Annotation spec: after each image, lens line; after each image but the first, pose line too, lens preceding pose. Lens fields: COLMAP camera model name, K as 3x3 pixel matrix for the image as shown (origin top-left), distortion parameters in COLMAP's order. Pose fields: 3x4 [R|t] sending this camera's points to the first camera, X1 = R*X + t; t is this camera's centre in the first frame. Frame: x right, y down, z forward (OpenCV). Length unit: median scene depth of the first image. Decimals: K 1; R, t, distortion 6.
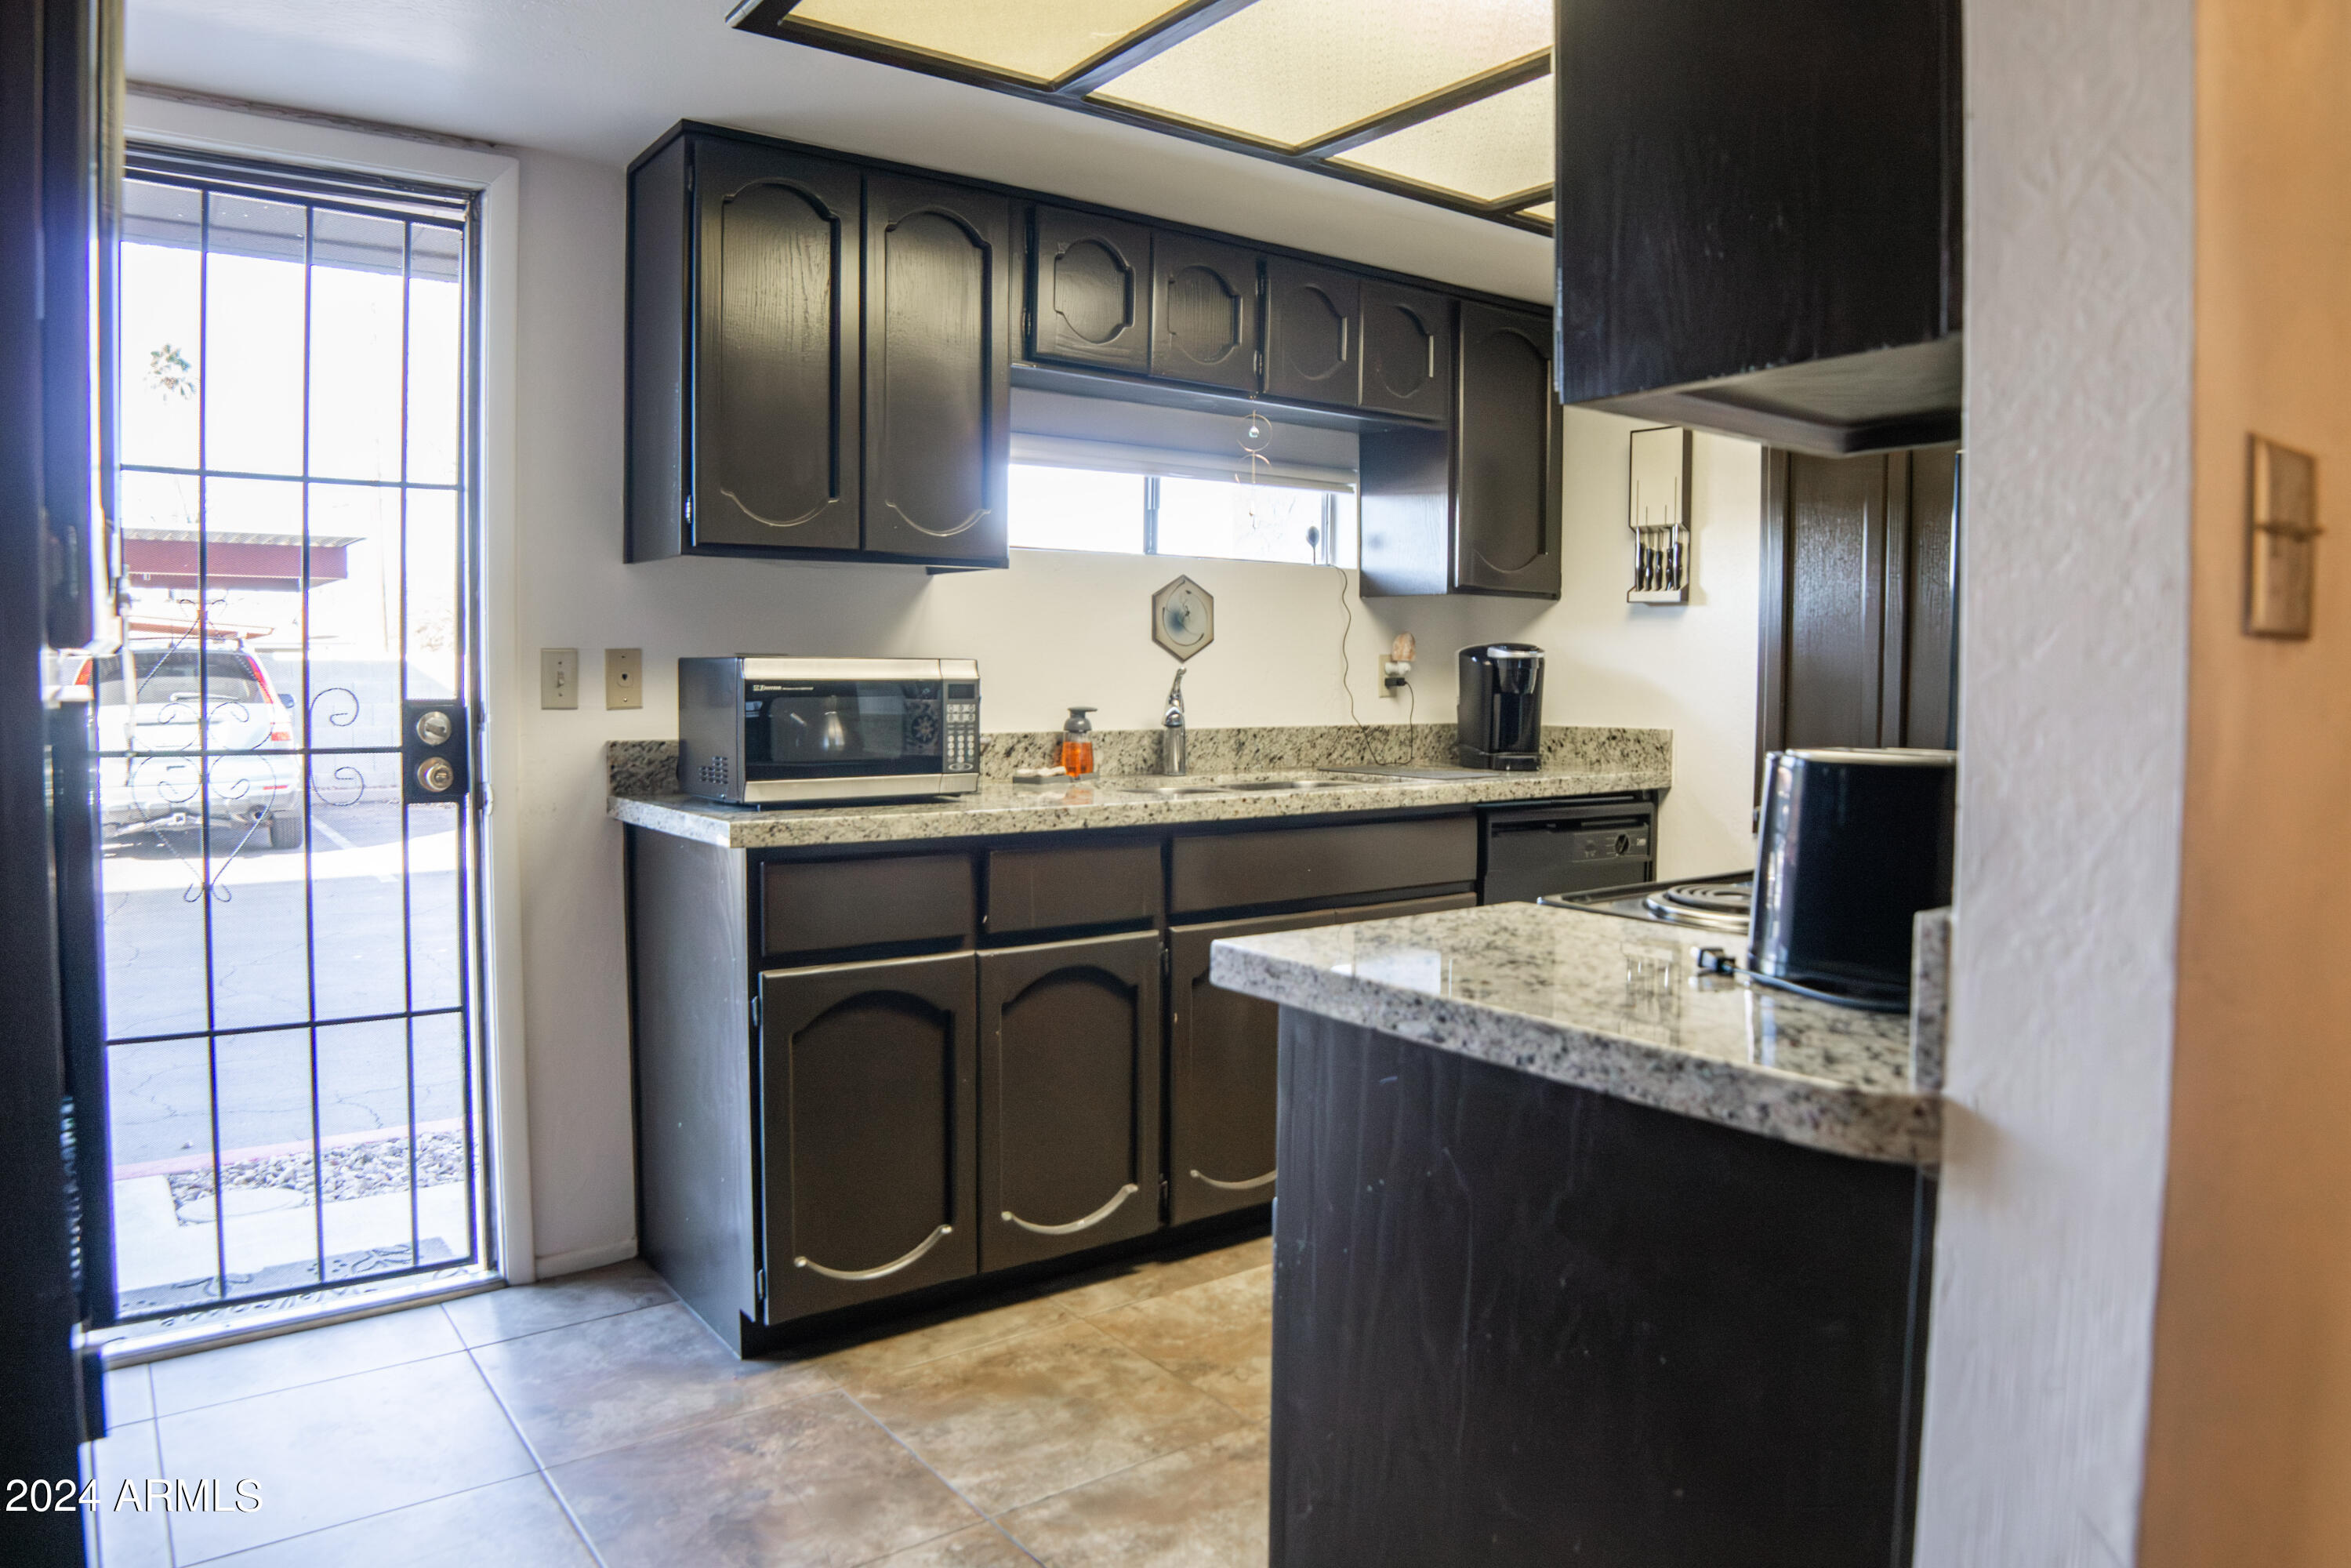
lens RADIAL K [[1556.3, 0, 1164.4], [0, 1556.3, 748.3], [0, 0, 1]] dist [-0.120076, 0.000528]
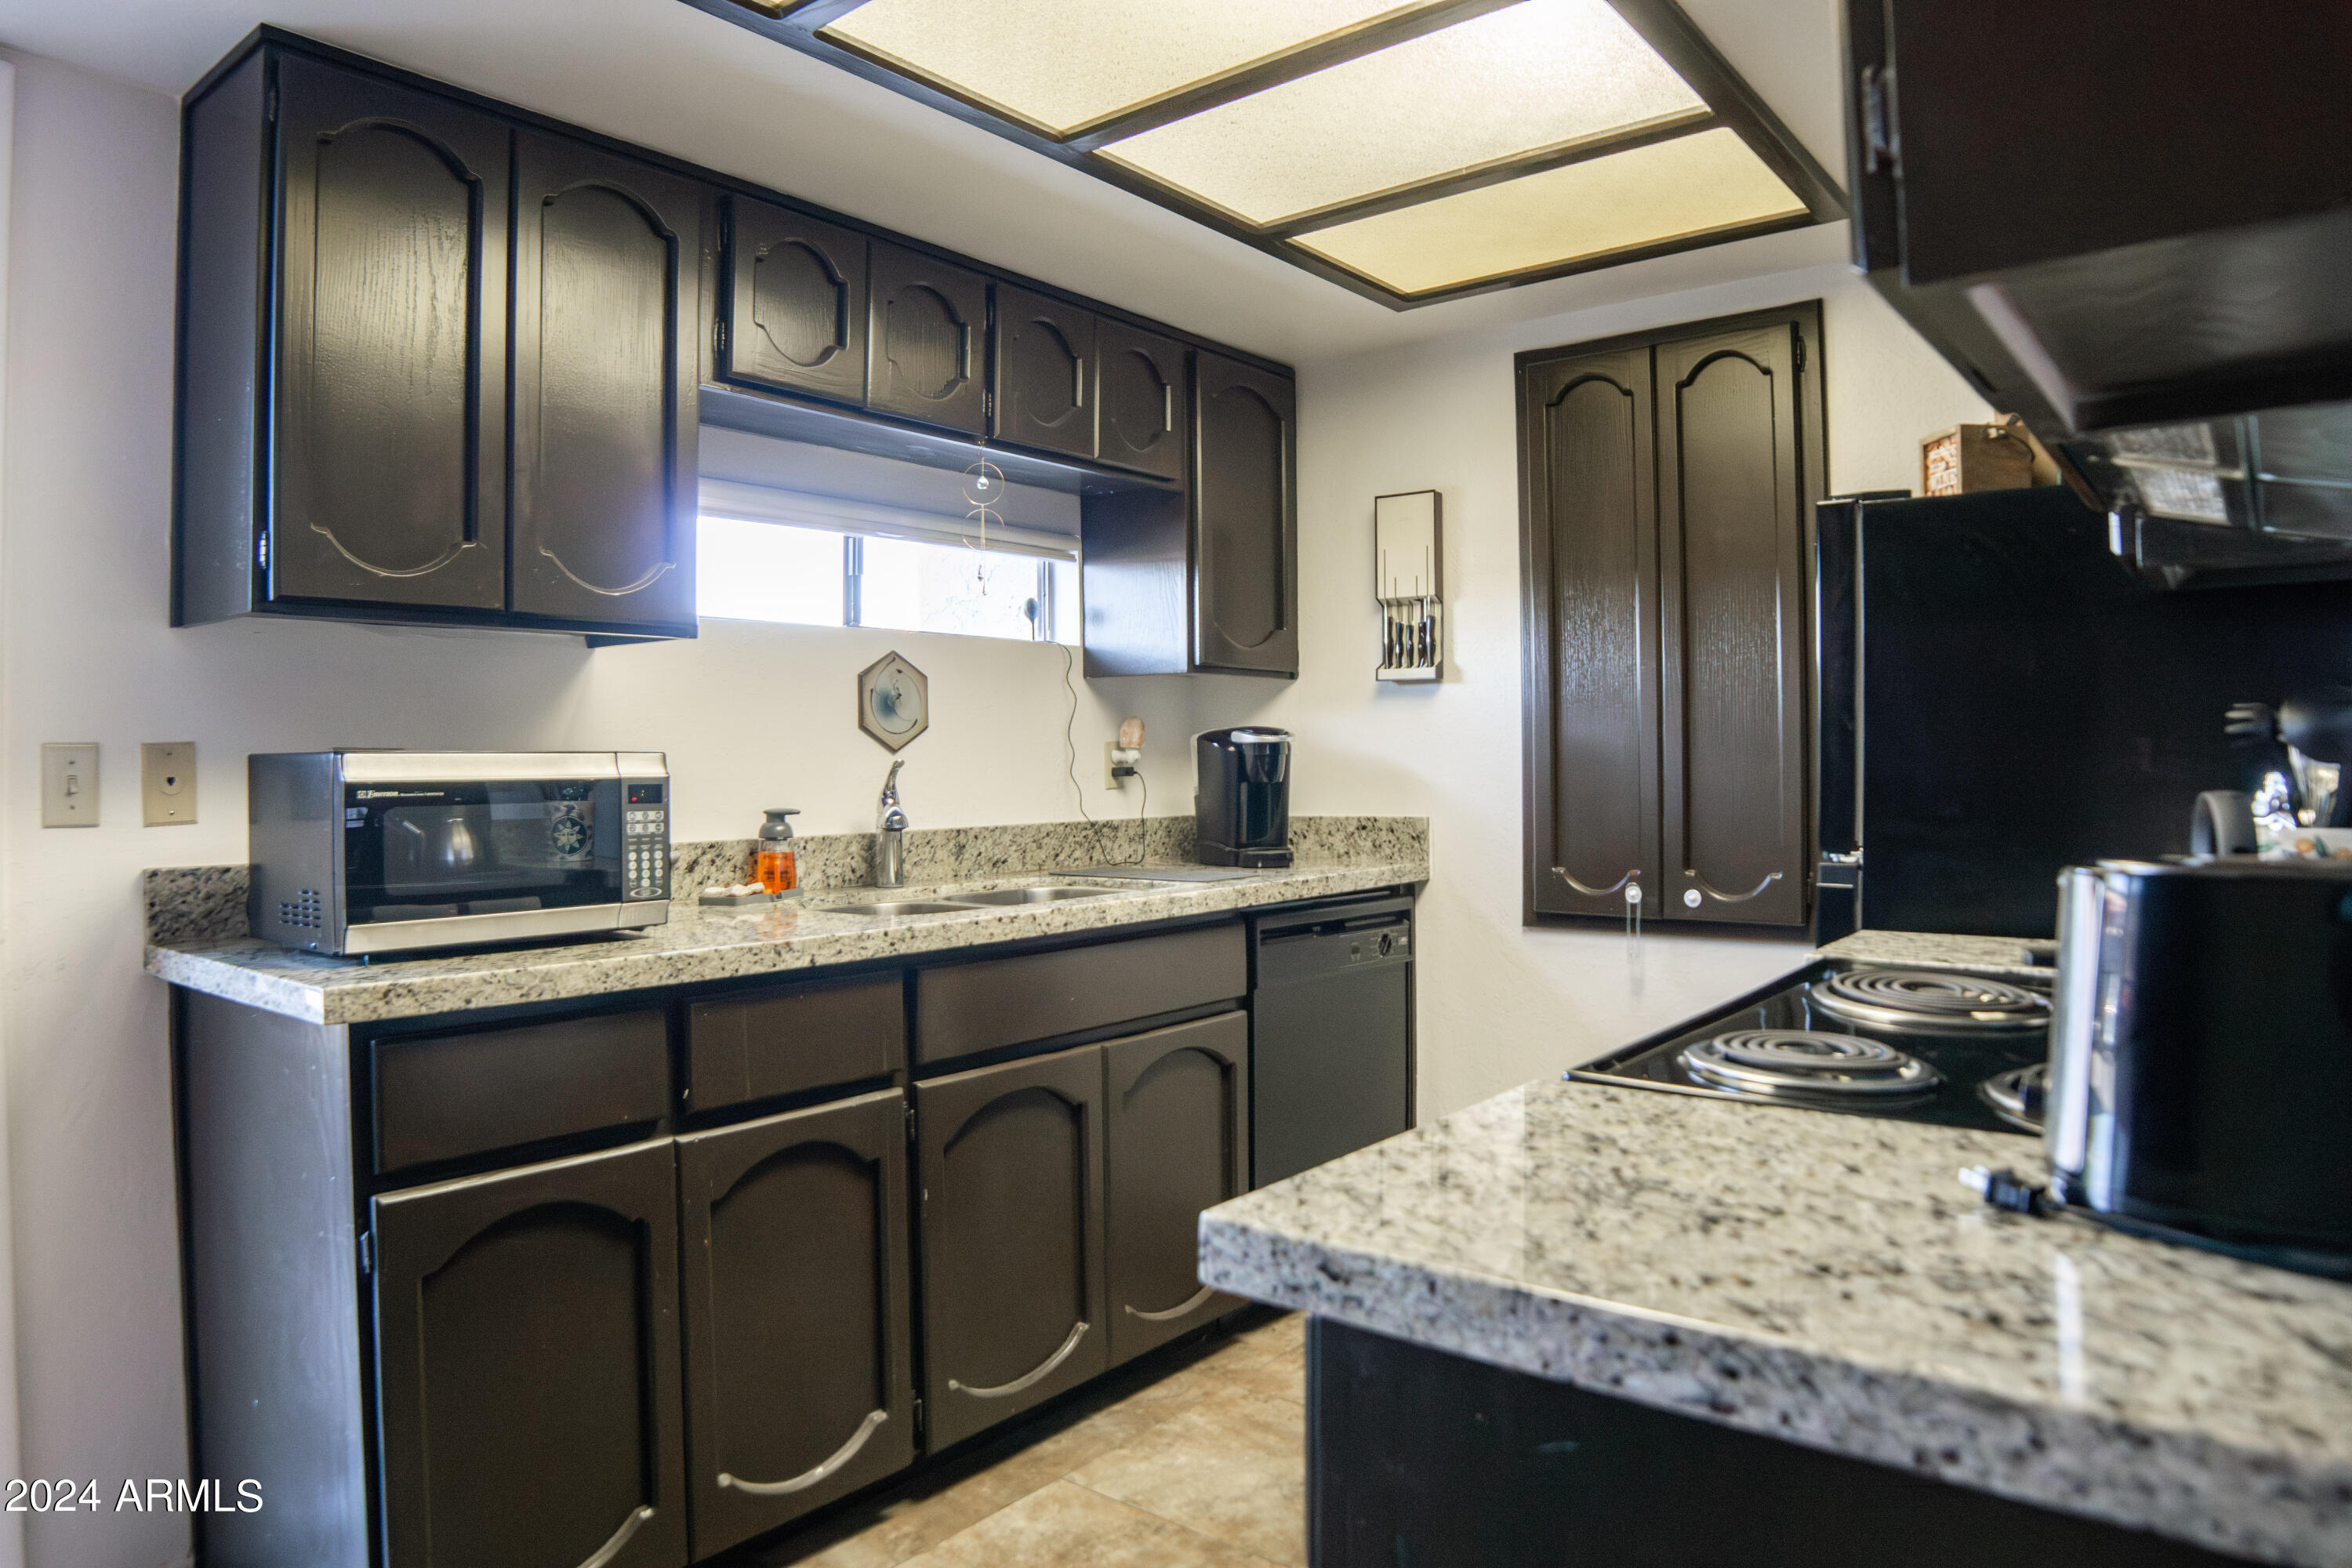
lens RADIAL K [[1469.7, 0, 1148.6], [0, 1469.7, 749.7], [0, 0, 1]] dist [-0.119135, 0.045905]
pose [[0.968609, -0.013479, 0.248223, -0.064096], [0.027730, 0.998156, -0.054006, -0.012300], [-0.247037, 0.059193, 0.967196, 0.232612]]
